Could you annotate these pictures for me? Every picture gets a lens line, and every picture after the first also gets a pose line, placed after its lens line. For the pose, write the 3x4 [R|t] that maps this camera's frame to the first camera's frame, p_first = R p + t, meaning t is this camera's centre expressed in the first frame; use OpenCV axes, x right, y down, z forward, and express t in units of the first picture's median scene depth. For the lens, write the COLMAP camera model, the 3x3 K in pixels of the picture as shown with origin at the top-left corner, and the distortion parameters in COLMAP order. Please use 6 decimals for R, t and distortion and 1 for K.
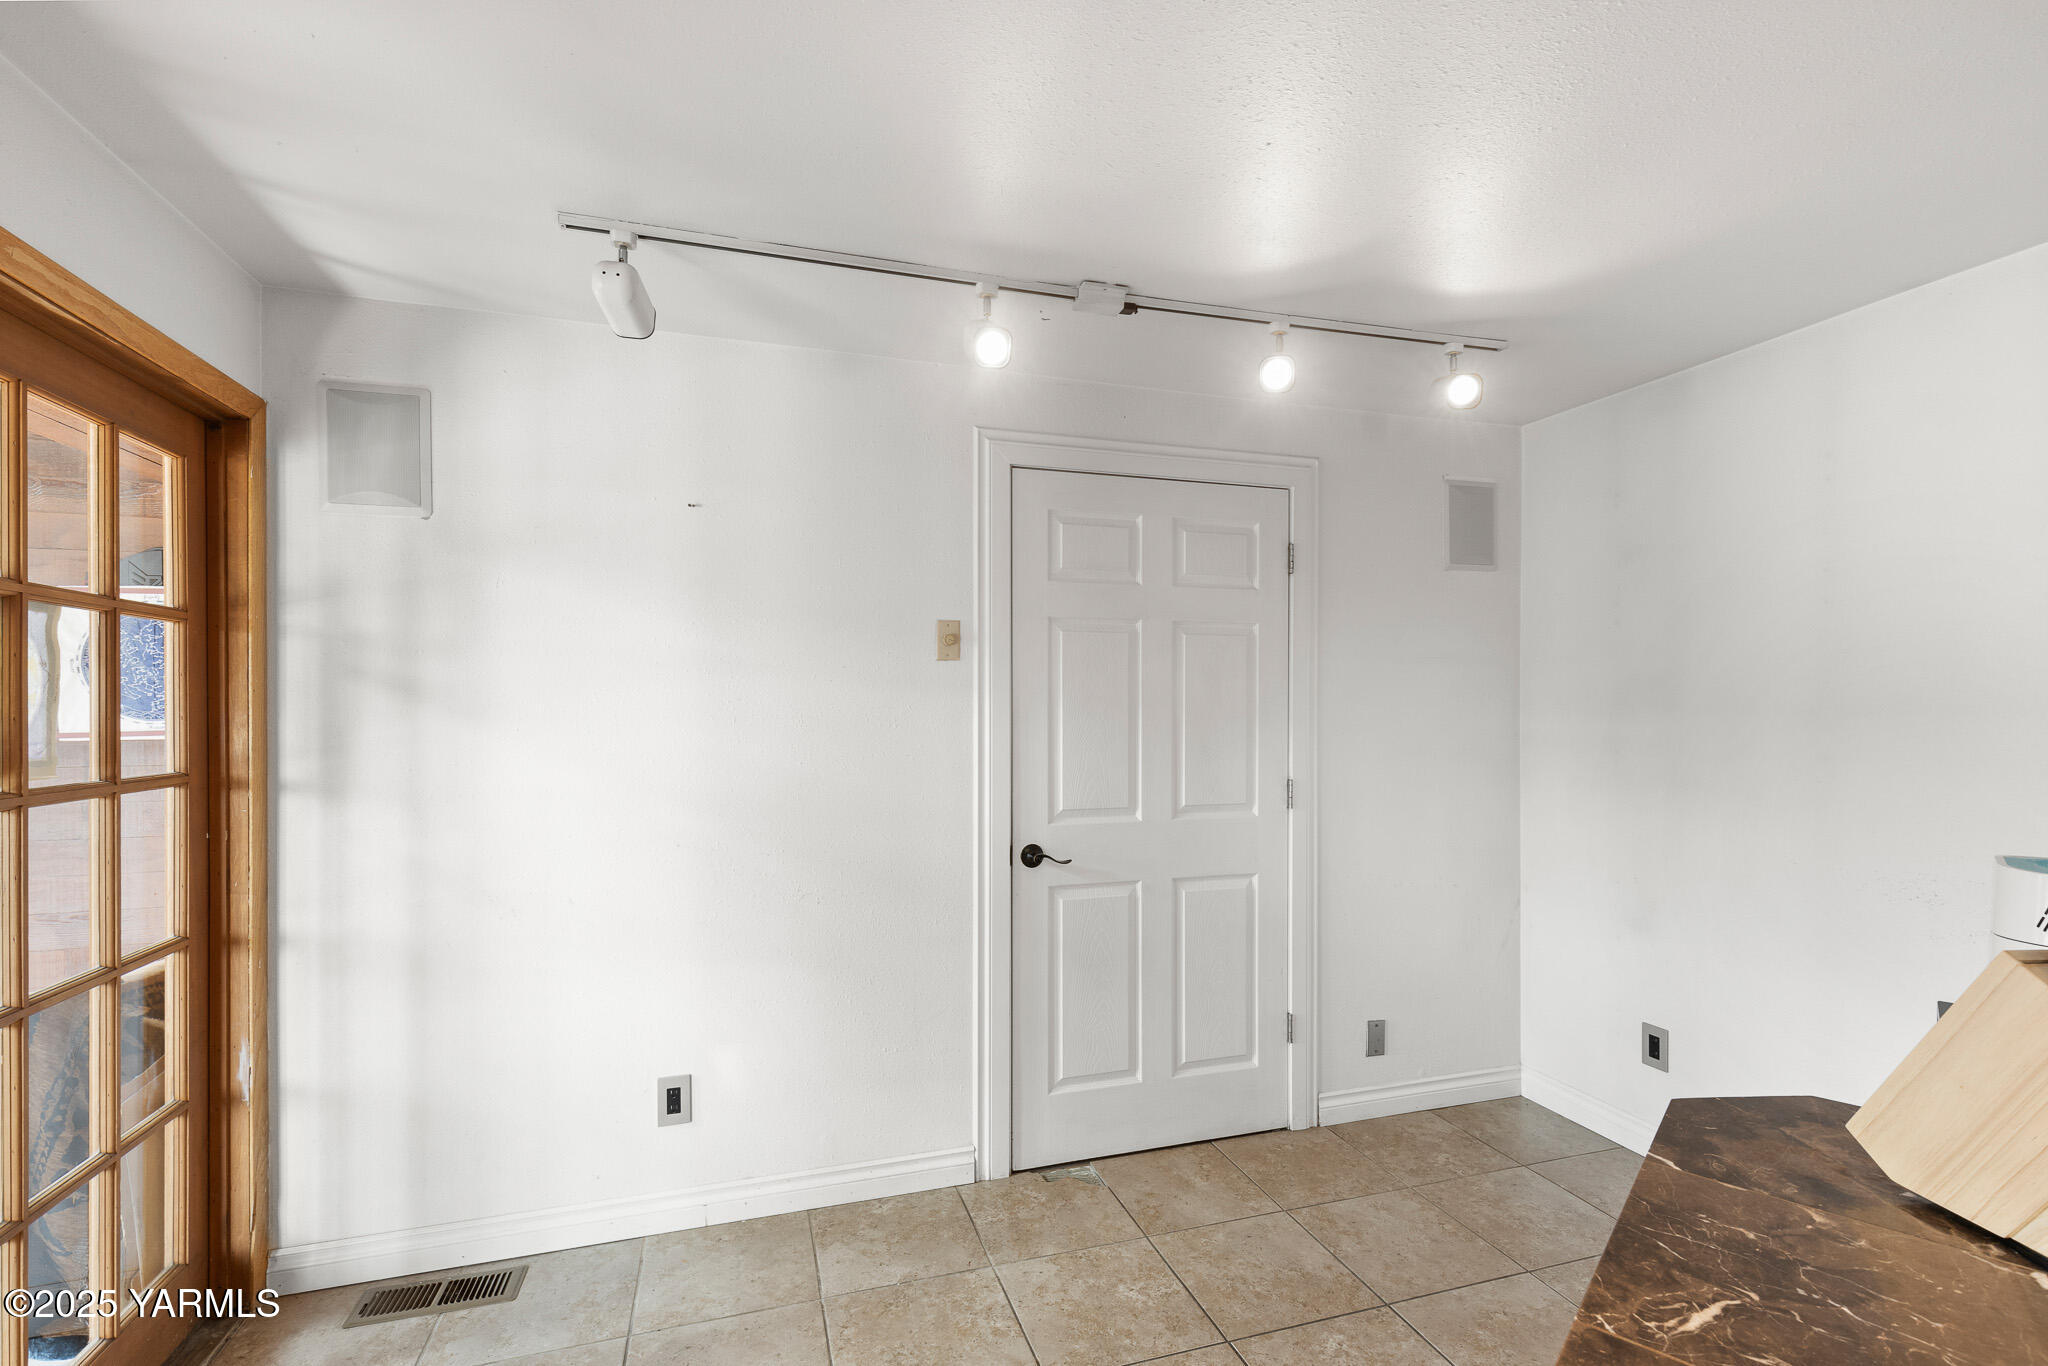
lens RADIAL K [[940.3, 0, 1025.1], [0, 940.3, 703.1], [0, 0, 1]] dist [-0.001831, 0.000303]
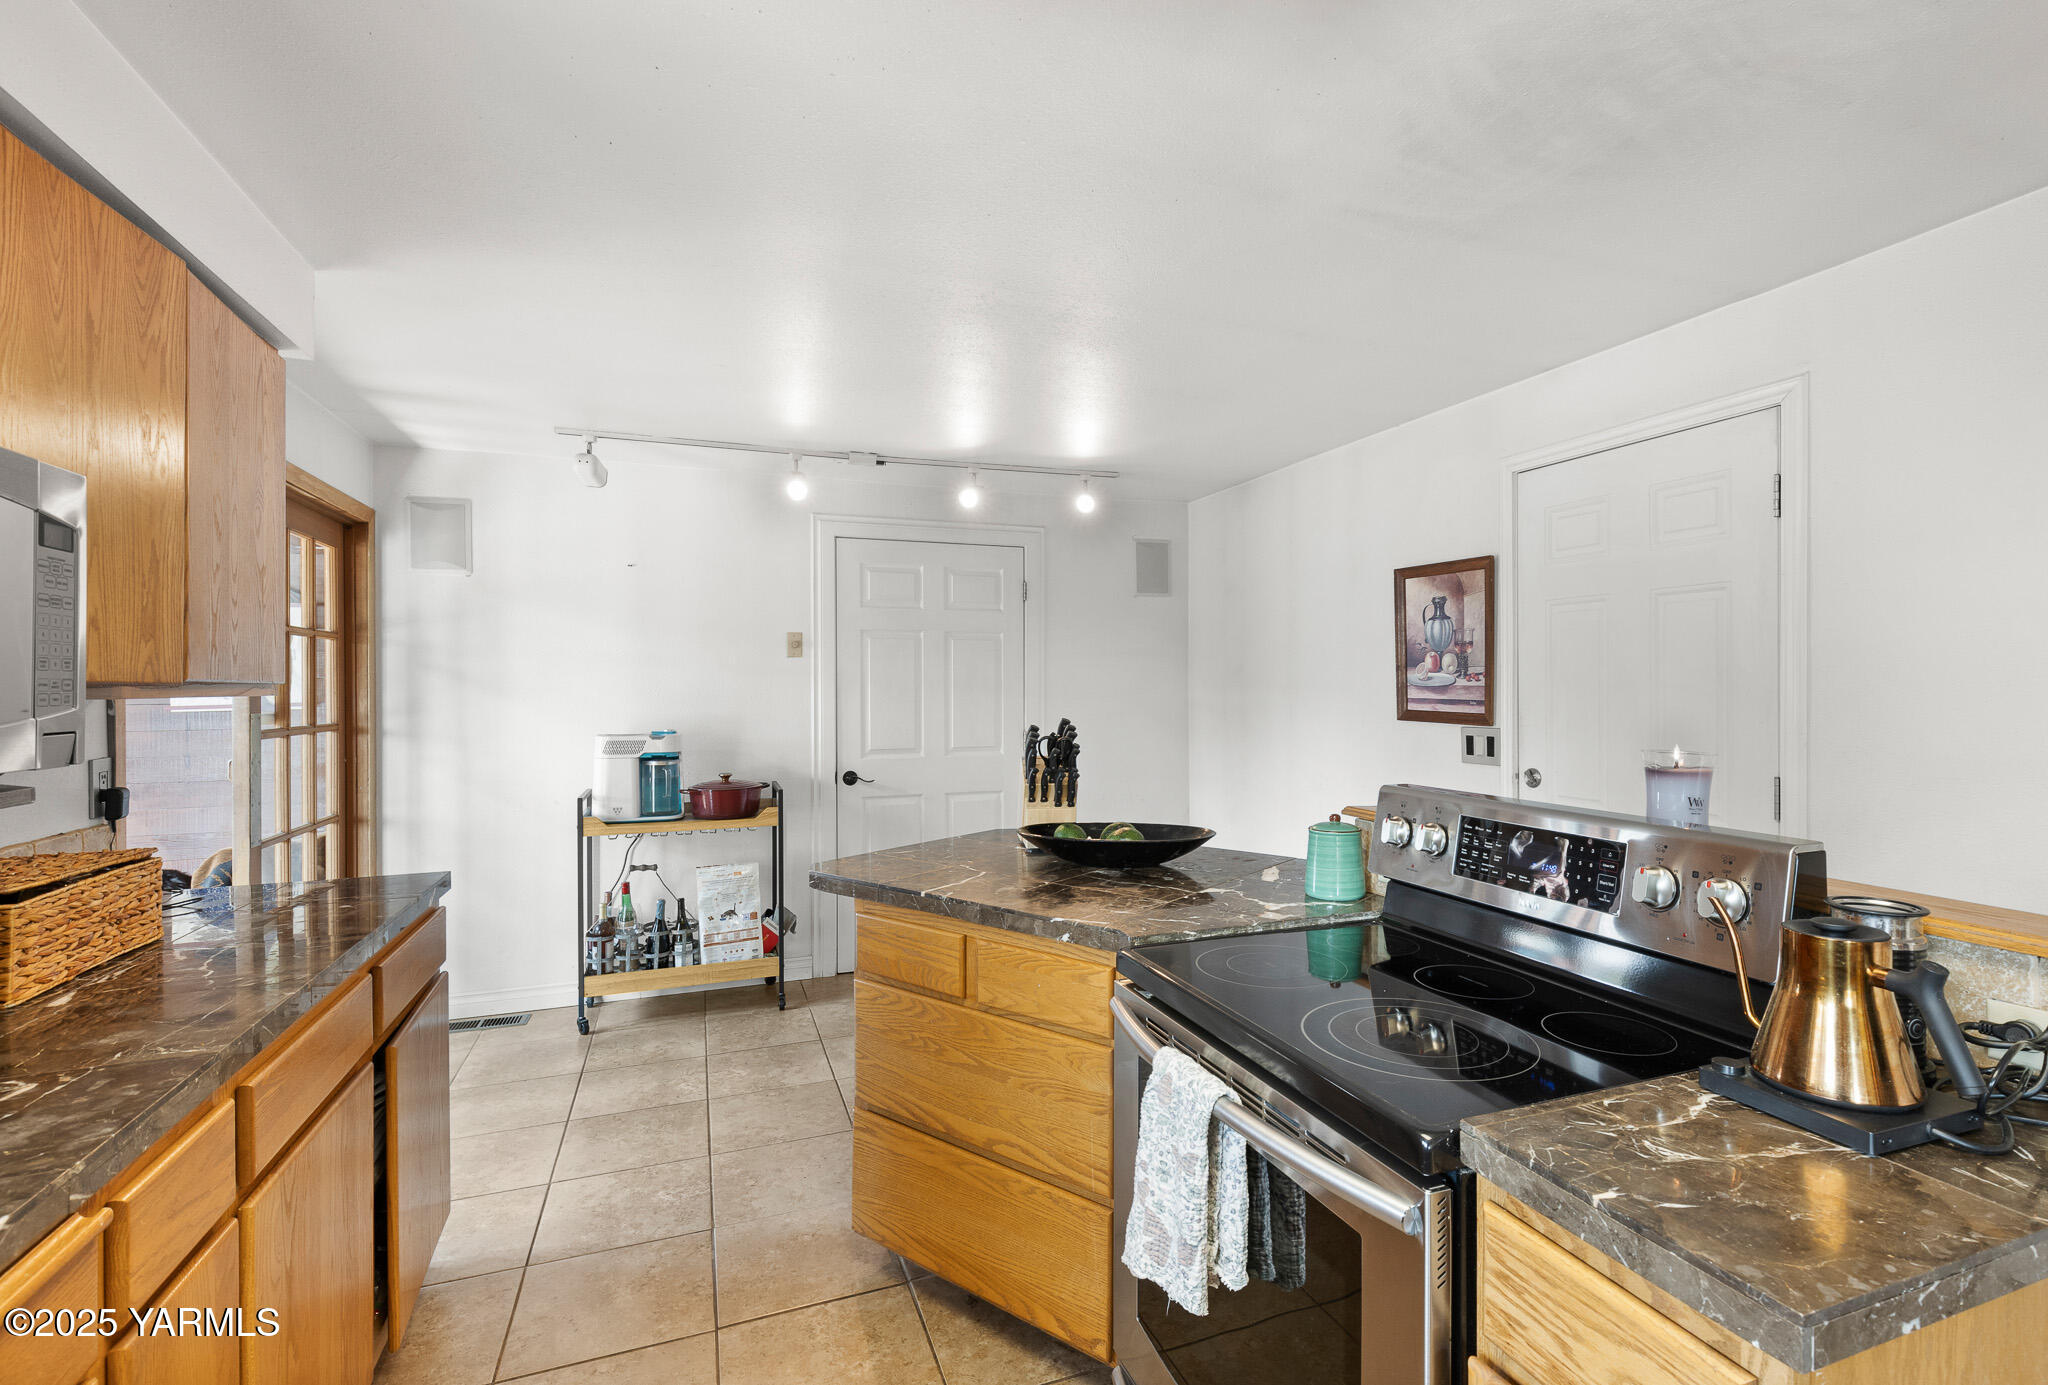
lens RADIAL K [[940.3, 0, 1065.2], [0, 940.3, 679.4], [0, 0, 1]] dist [-0.001831, 0.000303]
pose [[0.997126, -0.003185, 0.075692, 0.317635], [0.003435, 0.999989, -0.003173, -0.000367], [-0.075681, 0.003424, 0.997126, -0.795170]]
